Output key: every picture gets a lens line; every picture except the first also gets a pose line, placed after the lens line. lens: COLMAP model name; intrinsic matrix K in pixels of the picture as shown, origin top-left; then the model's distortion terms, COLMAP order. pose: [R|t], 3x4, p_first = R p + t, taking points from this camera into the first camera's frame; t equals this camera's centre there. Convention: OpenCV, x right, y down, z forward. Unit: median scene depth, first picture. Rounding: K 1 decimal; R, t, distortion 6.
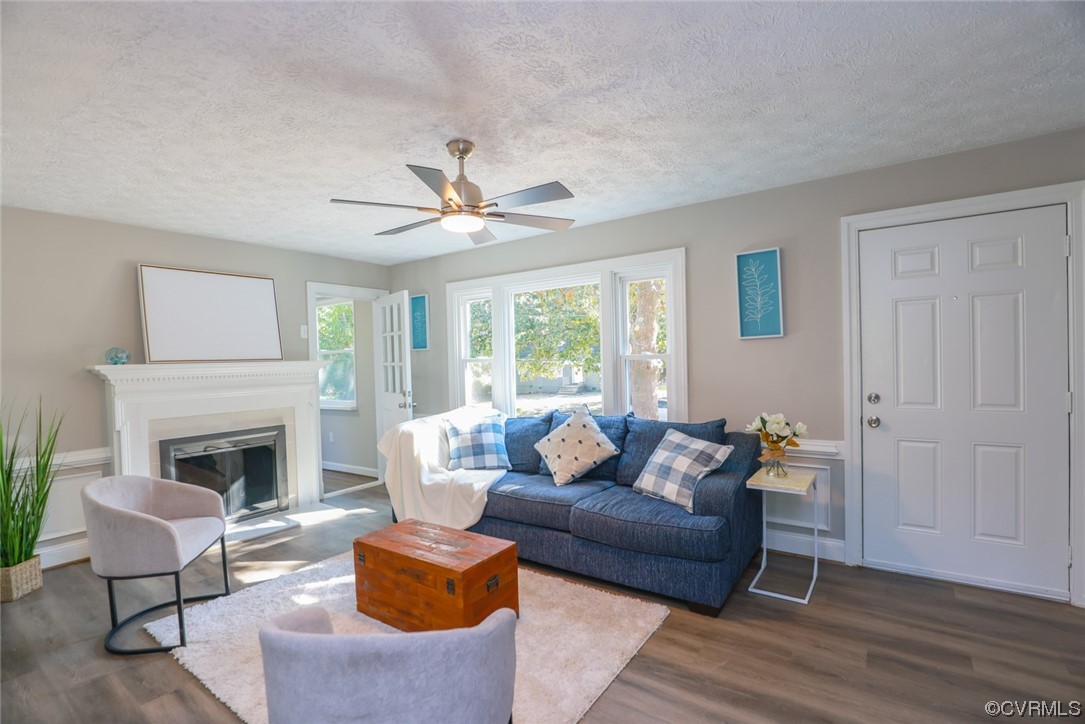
lens RADIAL K [[499.2, 0, 542.9], [0, 499.2, 364.5], [0, 0, 1]] dist [-0.029022, 0.001399]
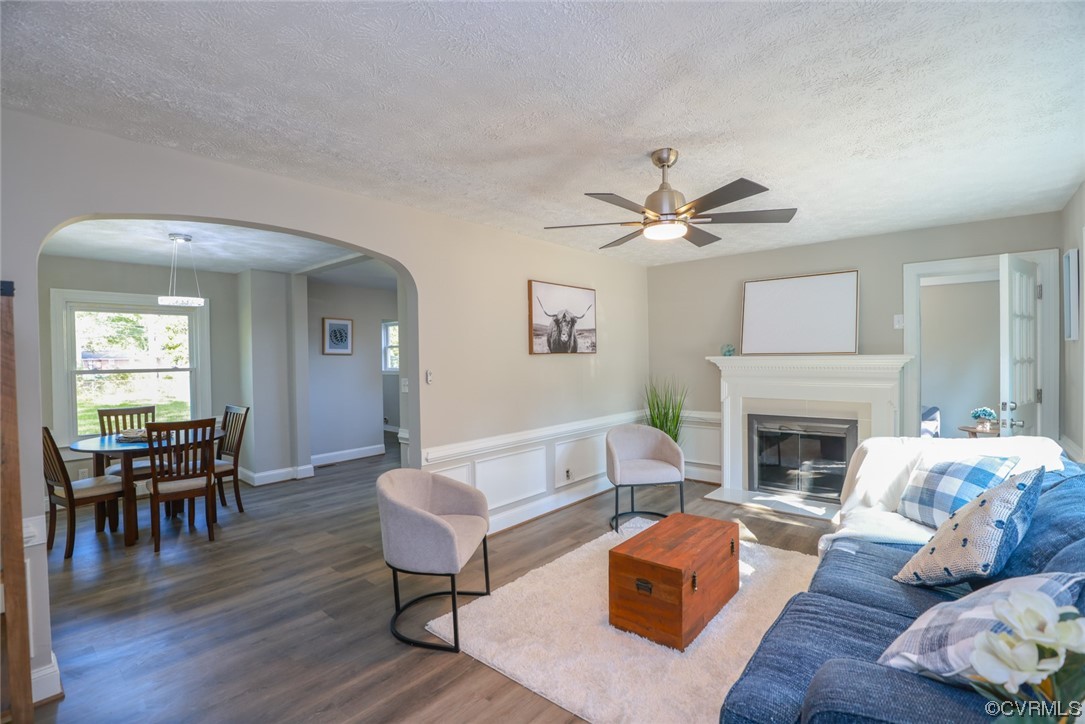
lens RADIAL K [[493.1, 0, 544.4], [0, 493.1, 368.1], [0, 0, 1]] dist [-0.028070, 0.000232]
pose [[-0.091034, 0.051895, -0.994495, 0.552422], [0.004294, 0.998652, 0.051719, -0.038070], [0.995839, 0.000438, -0.091134, 0.544957]]
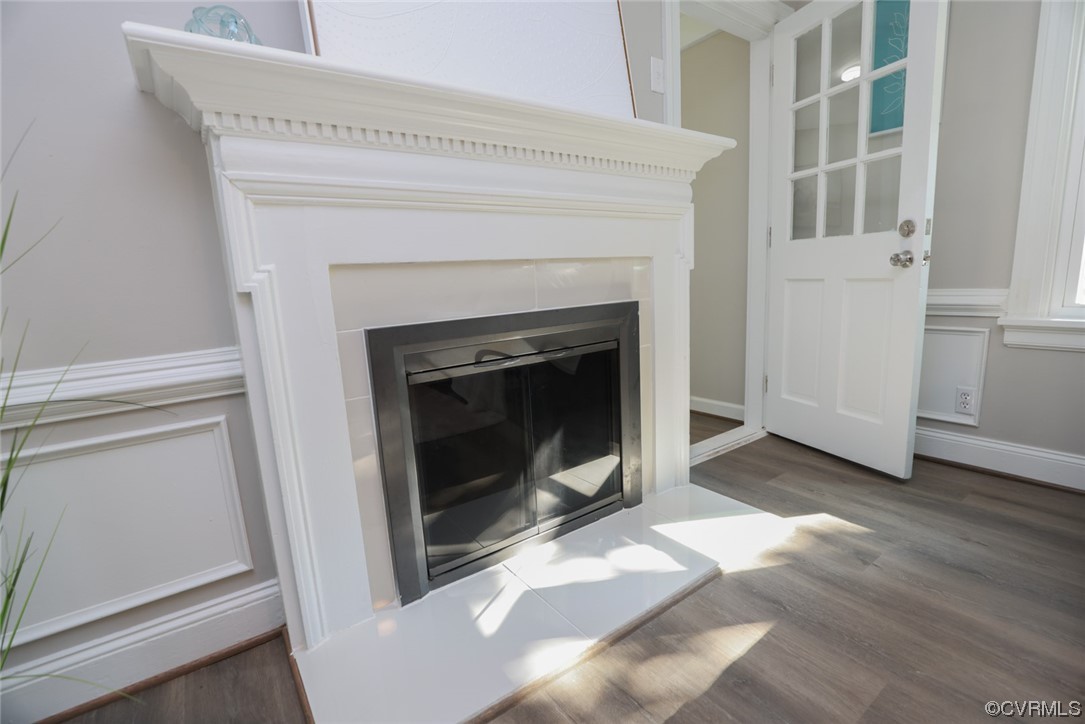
lens RADIAL K [[498.9, 0, 544.1], [0, 498.9, 364.1], [0, 0, 1]] dist [-0.027627, 0.000658]
pose [[0.949415, 0.034210, -0.312154, -0.534457], [0.020545, 0.985151, 0.170454, 0.116597], [0.313350, -0.168245, 0.934615, 0.682741]]
